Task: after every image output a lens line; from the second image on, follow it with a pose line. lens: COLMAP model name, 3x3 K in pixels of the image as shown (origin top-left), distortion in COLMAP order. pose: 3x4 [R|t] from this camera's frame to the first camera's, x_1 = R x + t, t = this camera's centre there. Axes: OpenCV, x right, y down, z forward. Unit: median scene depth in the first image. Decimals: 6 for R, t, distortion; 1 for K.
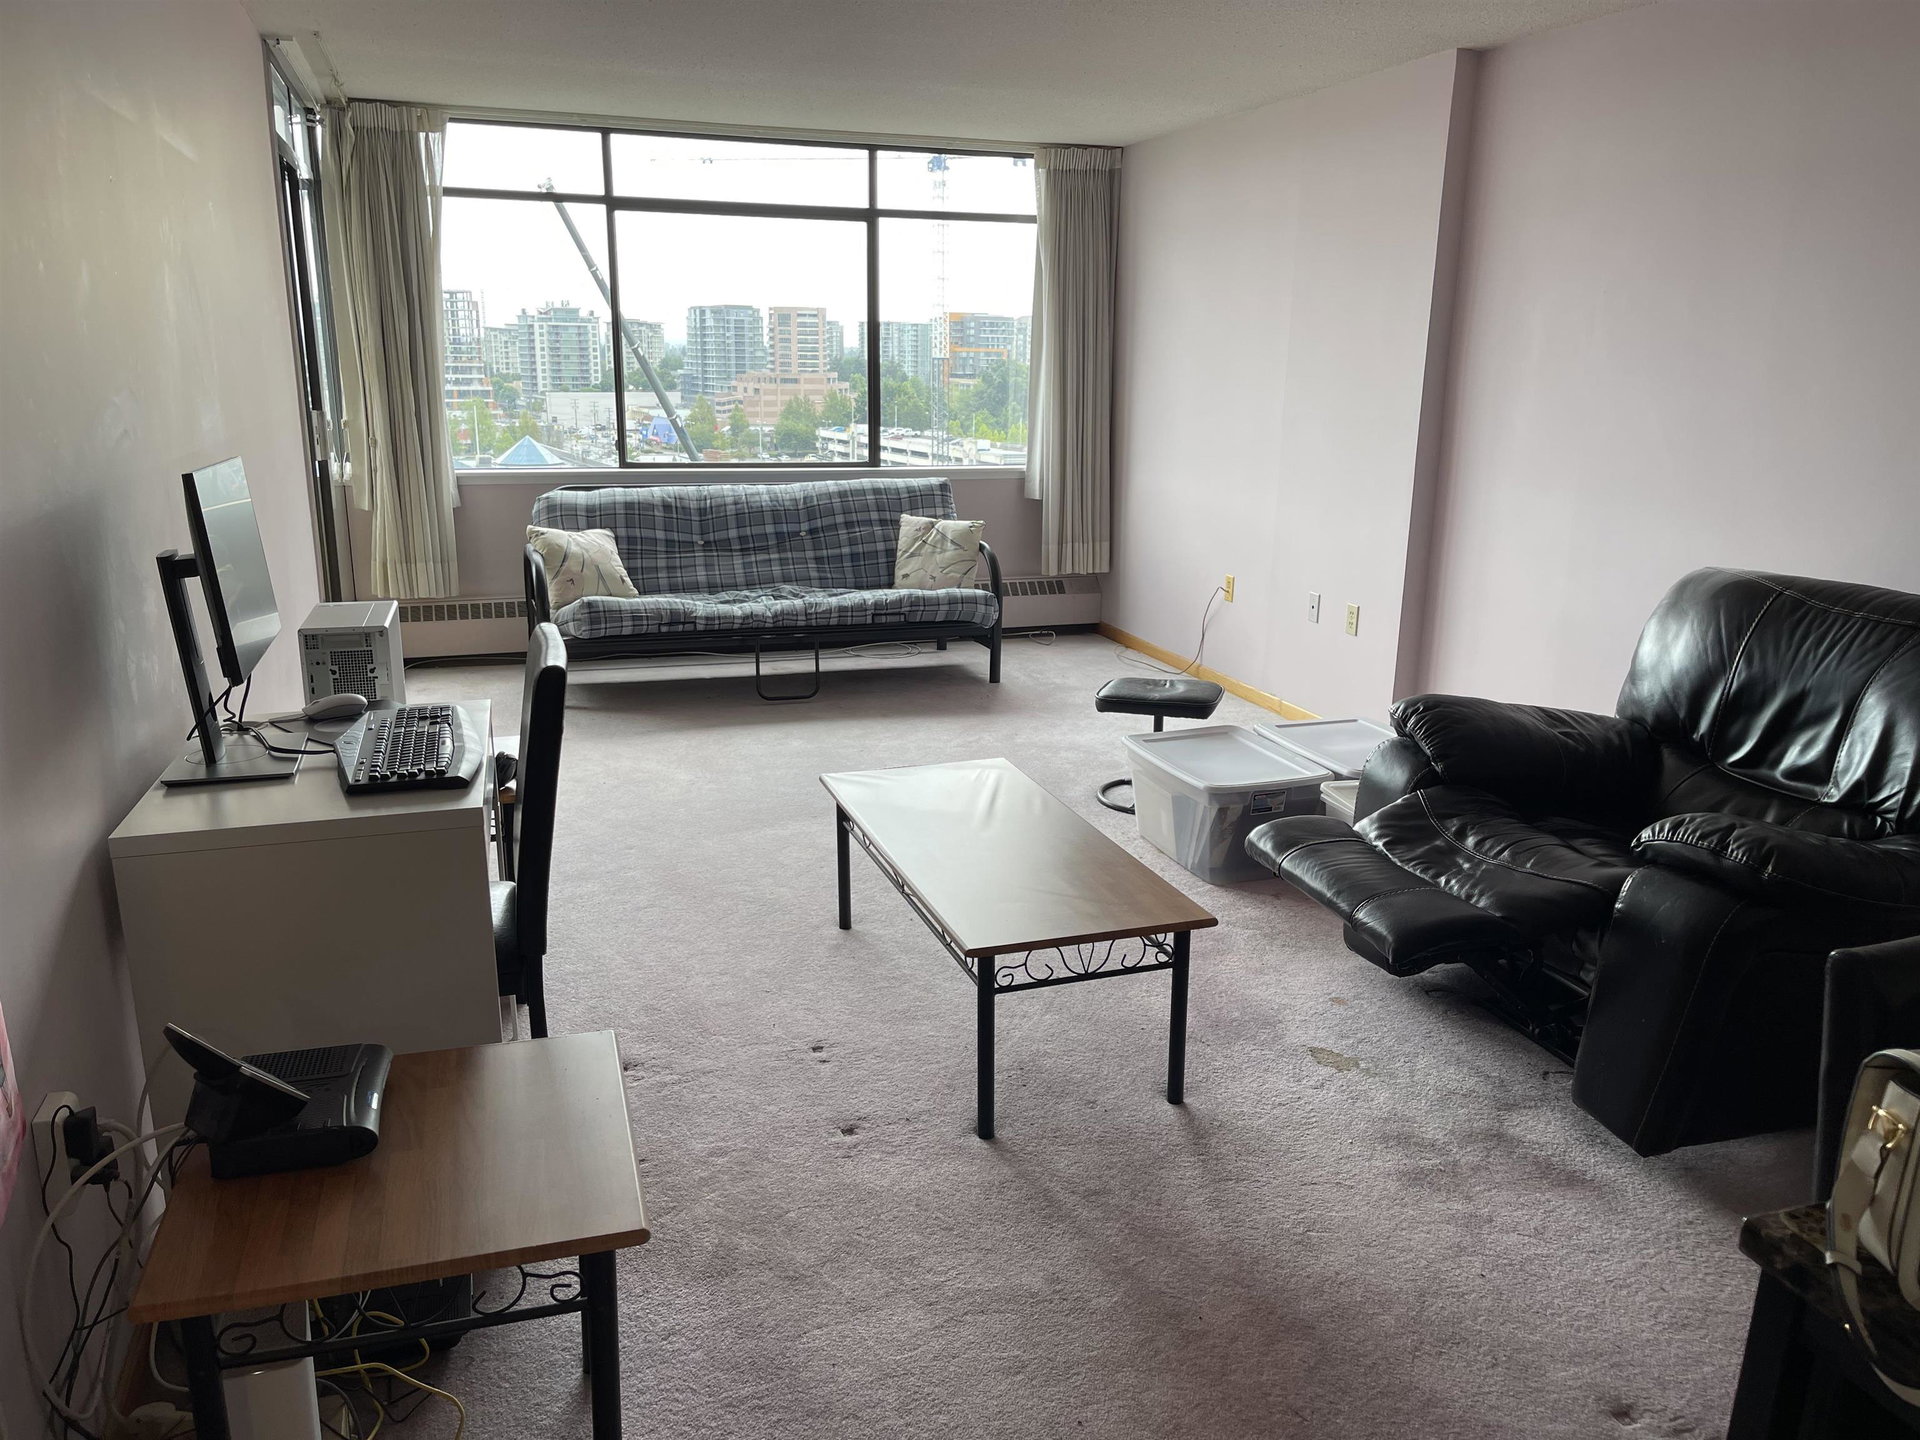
lens RADIAL K [[1454.8, 0, 961.9], [0, 1454.8, 712.3], [0, 0, 1]] dist [0.041603, -0.037551]
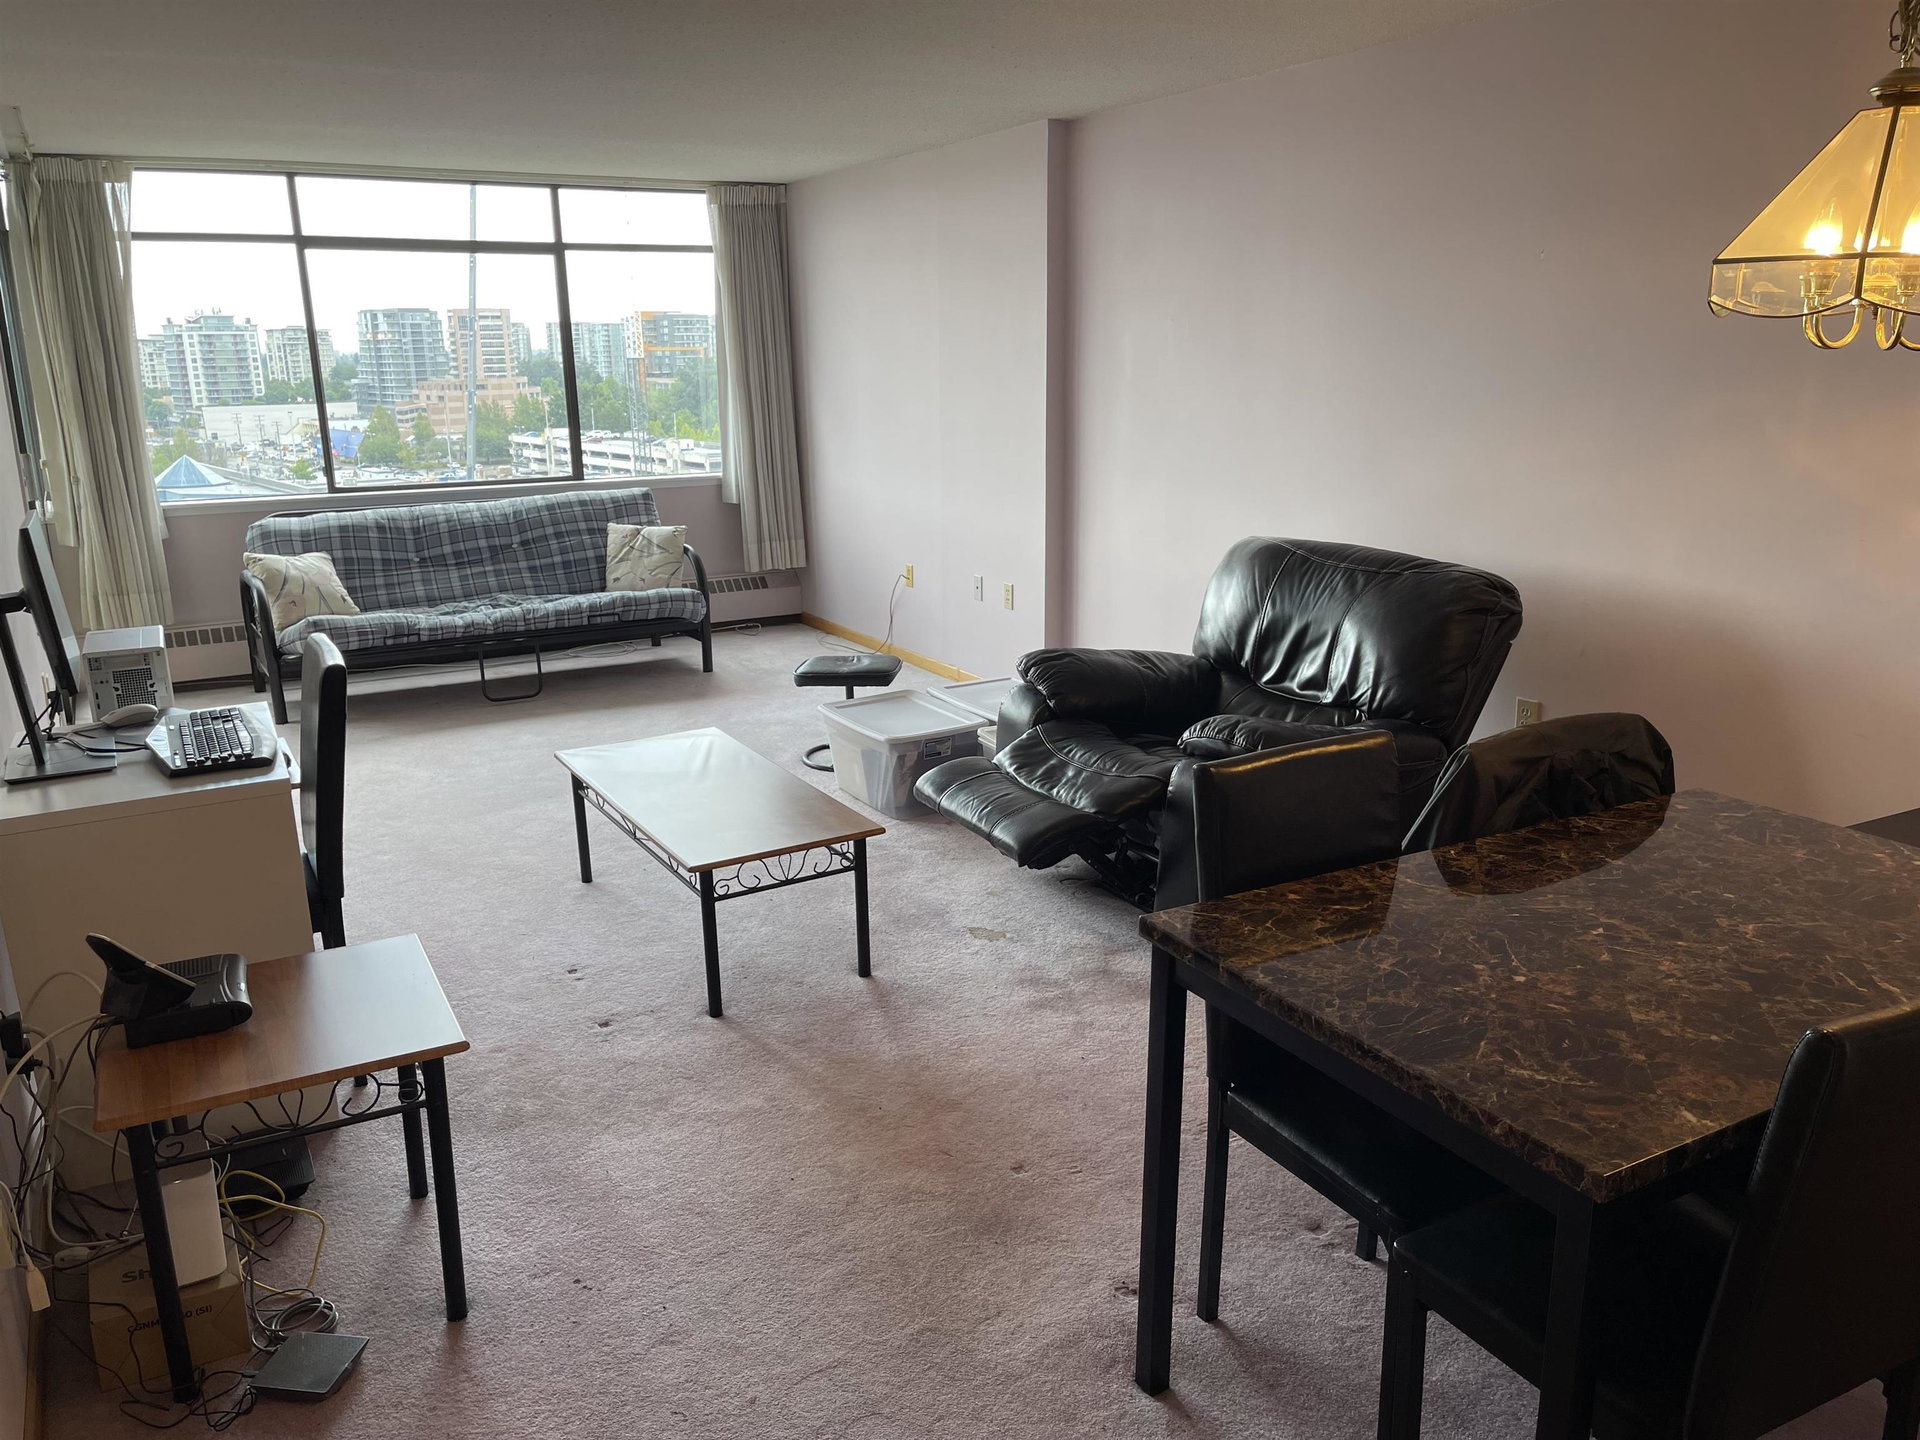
lens RADIAL K [[1454.8, 0, 949.2], [0, 1454.8, 712.7], [0, 0, 1]] dist [0.041603, -0.037551]
pose [[0.981217, -0.075441, 0.177547, 0.008140], [0.074794, 0.997145, 0.010341, 0.024877], [-0.177820, 0.003133, 0.984058, -0.227187]]
